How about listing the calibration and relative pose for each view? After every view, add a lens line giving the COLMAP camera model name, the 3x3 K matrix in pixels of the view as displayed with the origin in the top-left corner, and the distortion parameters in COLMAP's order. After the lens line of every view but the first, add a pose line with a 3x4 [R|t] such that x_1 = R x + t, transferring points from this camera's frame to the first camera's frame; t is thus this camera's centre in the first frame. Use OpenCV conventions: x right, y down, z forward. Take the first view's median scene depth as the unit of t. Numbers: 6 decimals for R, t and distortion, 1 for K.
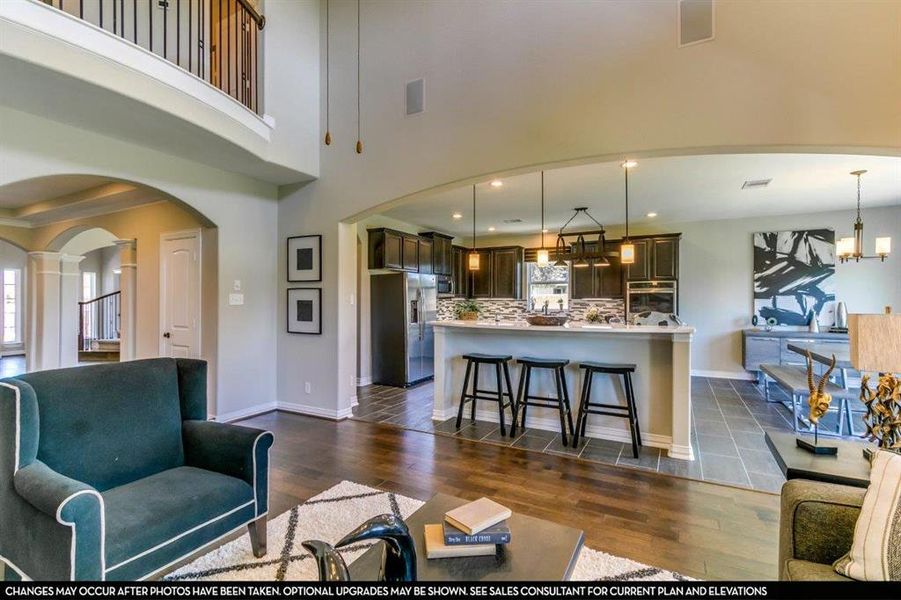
lens RADIAL K [[416.5, 0, 440.0], [0, 416.5, 301.3], [0, 0, 1]] dist [0.000127, -0.000187]
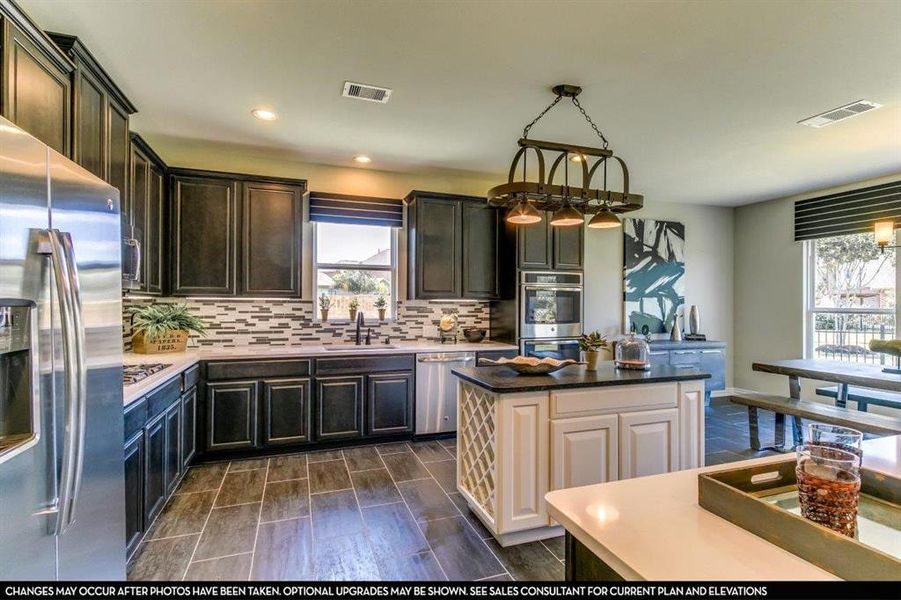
lens RADIAL K [[416.5, 0, 440.0], [0, 416.5, 301.3], [0, 0, 1]] dist [0.000127, -0.000187]
pose [[0.665456, 0.004846, 0.746422, -0.063862], [-0.002394, 0.999988, -0.004358, -0.001406], [-0.746434, 0.001113, 0.665459, 0.745758]]
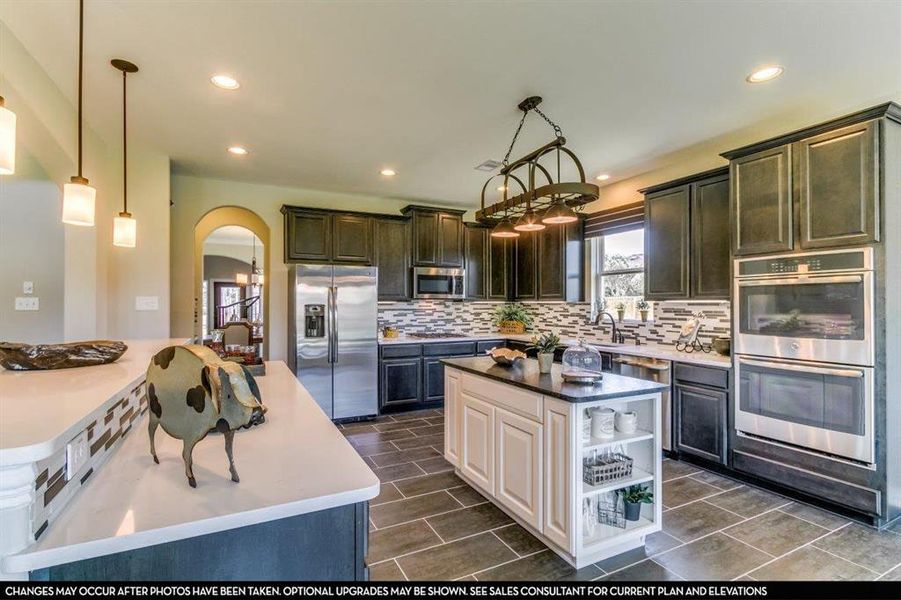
lens RADIAL K [[416.5, 0, 440.0], [0, 416.5, 301.3], [0, 0, 1]] dist [0.000127, -0.000187]
pose [[0.820410, -0.006147, -0.571743, 0.476524], [0.000662, 0.999952, -0.009800, -0.000416], [0.571775, 0.007662, 0.820374, 0.523518]]
